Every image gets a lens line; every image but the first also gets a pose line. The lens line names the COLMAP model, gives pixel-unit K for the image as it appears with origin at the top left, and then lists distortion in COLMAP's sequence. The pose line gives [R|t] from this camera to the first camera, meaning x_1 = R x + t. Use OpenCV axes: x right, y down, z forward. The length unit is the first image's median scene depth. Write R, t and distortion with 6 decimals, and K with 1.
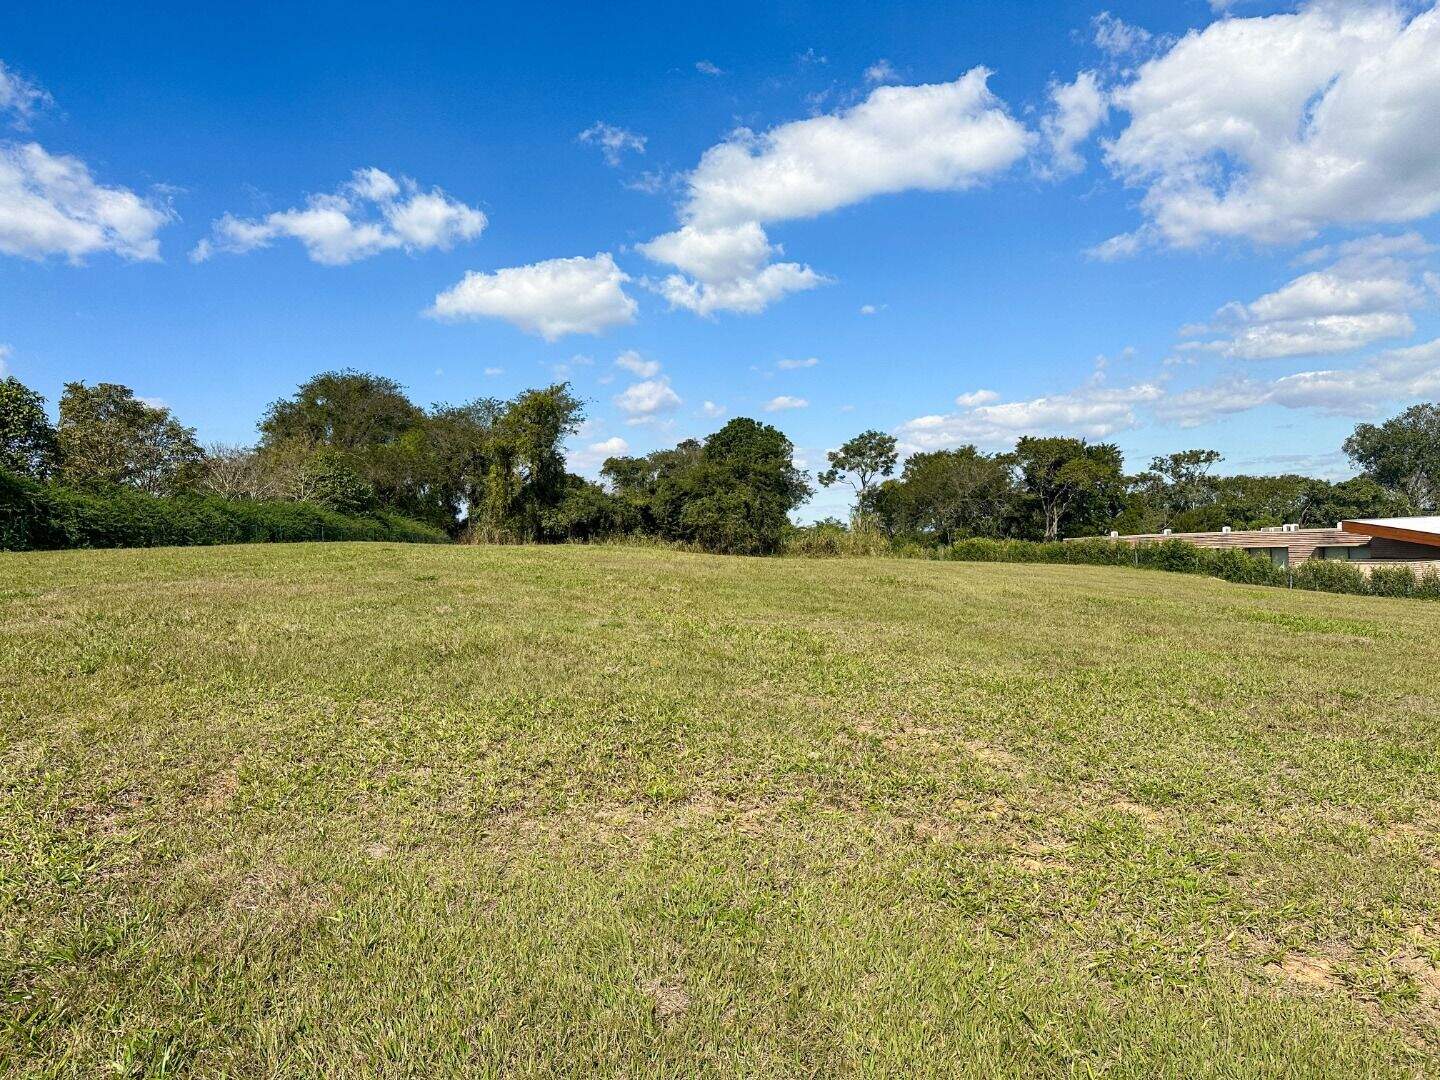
lens RADIAL K [[999.4, 0, 738.6], [0, 999.4, 574.4], [0, 0, 1]] dist [0.036799, -0.053444]
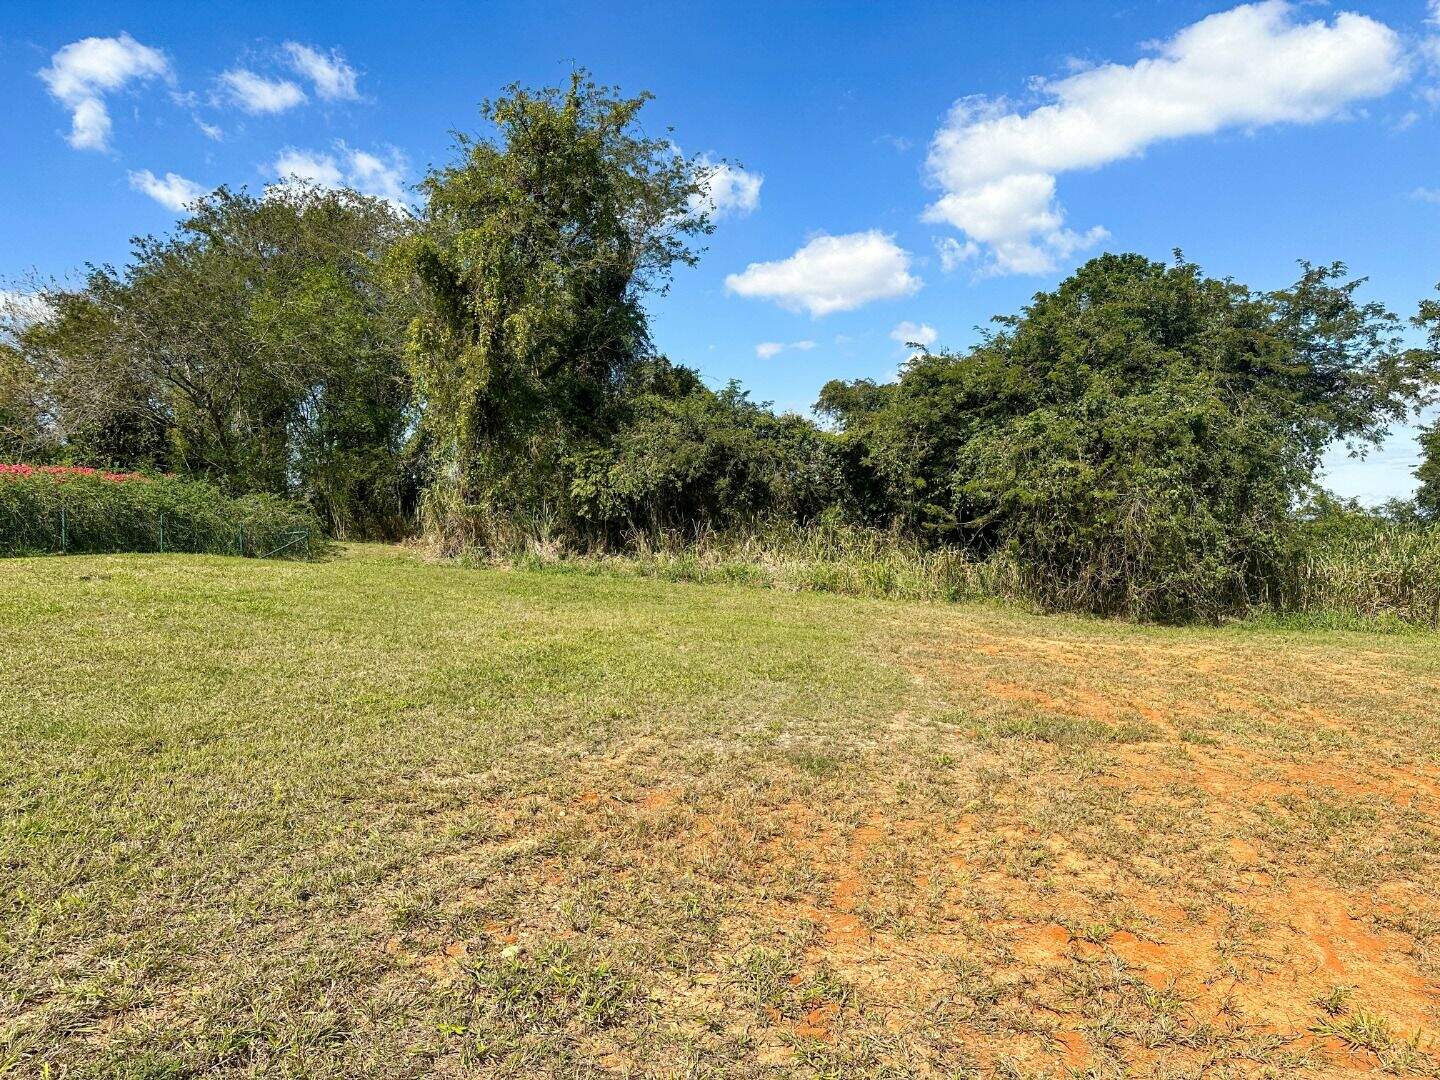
lens RADIAL K [[999.4, 0, 724.5], [0, 999.4, 555.5], [0, 0, 1]] dist [0.036799, -0.053444]
pose [[0.958358, 0.035496, -0.283356, -0.037094], [-0.034038, 0.999370, 0.010069, -0.032487], [0.283535, -0.000004, 0.958962, 0.667364]]
